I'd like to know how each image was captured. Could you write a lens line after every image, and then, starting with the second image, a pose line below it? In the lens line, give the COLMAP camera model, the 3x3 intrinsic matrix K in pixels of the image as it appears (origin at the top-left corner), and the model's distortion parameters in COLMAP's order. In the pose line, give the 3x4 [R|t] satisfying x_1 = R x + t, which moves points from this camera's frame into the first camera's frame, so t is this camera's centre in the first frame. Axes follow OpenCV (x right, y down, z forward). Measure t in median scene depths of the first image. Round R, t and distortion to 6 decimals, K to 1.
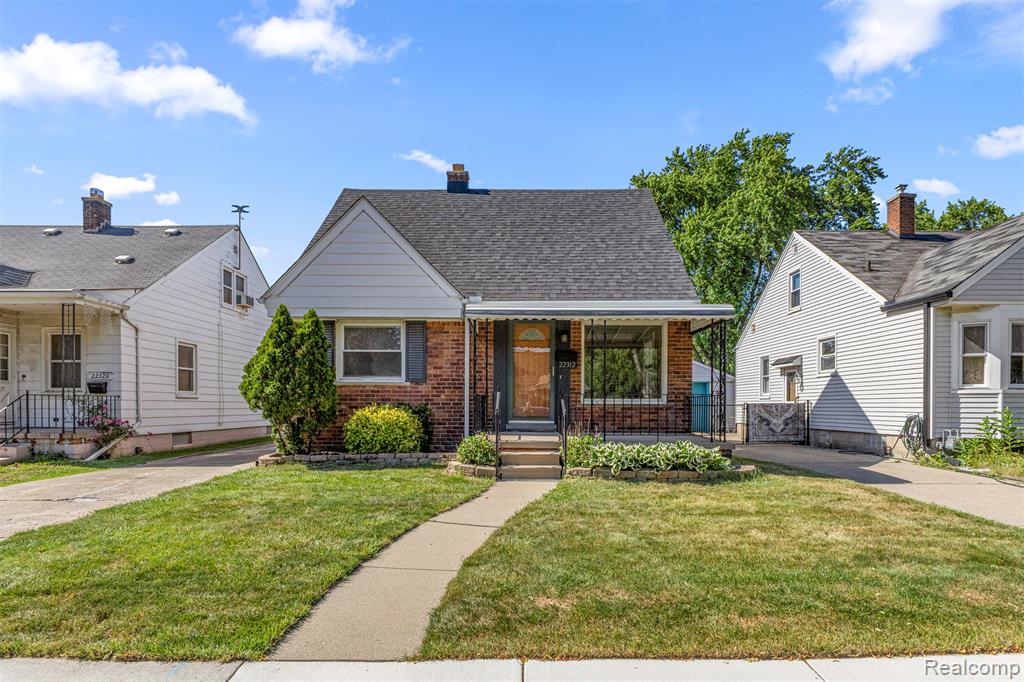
lens RADIAL K [[546.3, 0, 512.5], [0, 546.3, 412.2], [0, 0, 1]] dist [0.006233, 0.000467]
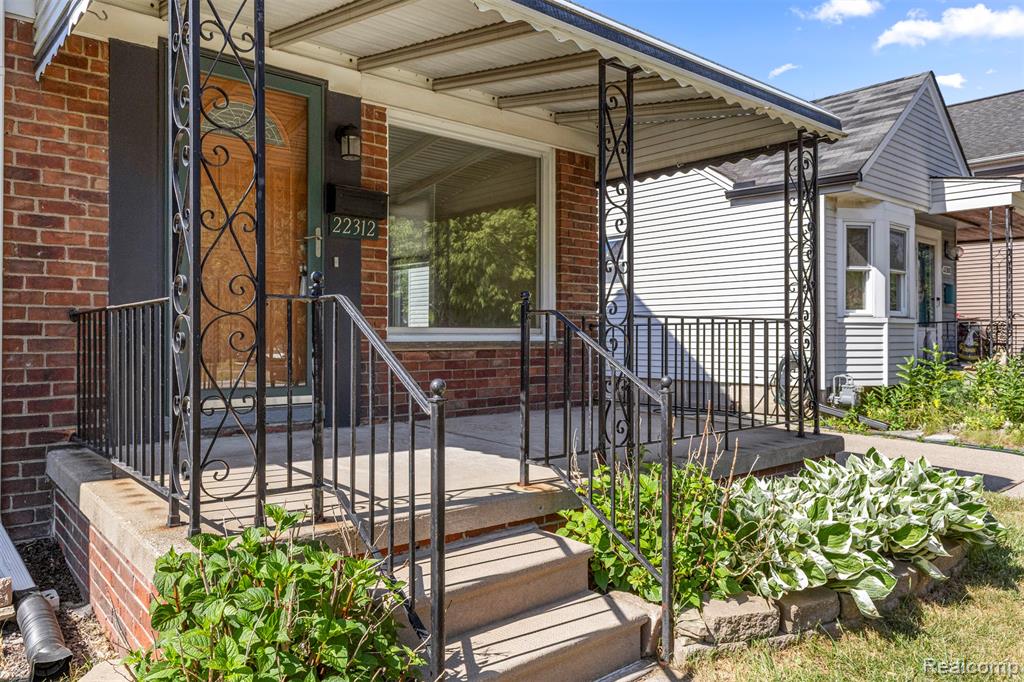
lens RADIAL K [[740.4, 0, 512.0], [0, 740.4, 341.0], [0, 0, 1]] dist [-0.004616, -0.002139]
pose [[0.753374, -0.008101, 0.657543, -0.126776], [0.012682, 0.999917, -0.002212, -0.014357], [-0.657470, 0.010005, 0.753414, 0.580638]]
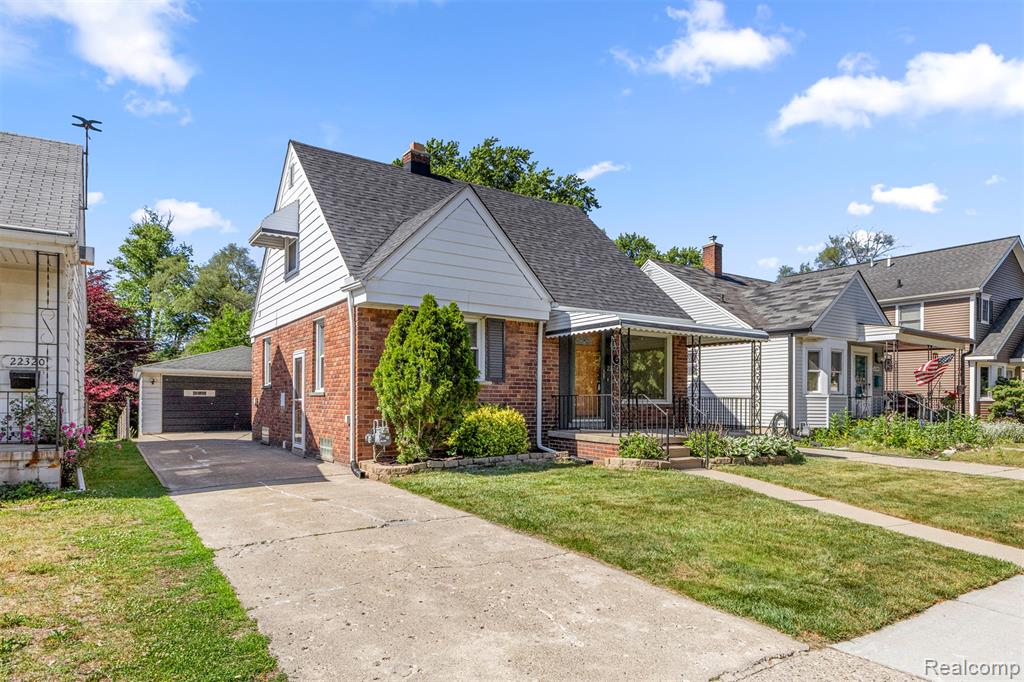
lens RADIAL K [[603.8, 0, 510.8], [0, 603.8, 398.3], [0, 0, 1]] dist [0.005493, 0.001125]
pose [[0.839629, 0.006217, 0.543125, -0.726692], [0.001086, 0.999913, -0.013124, -0.010841], [-0.543160, 0.011609, 0.839549, 0.082582]]
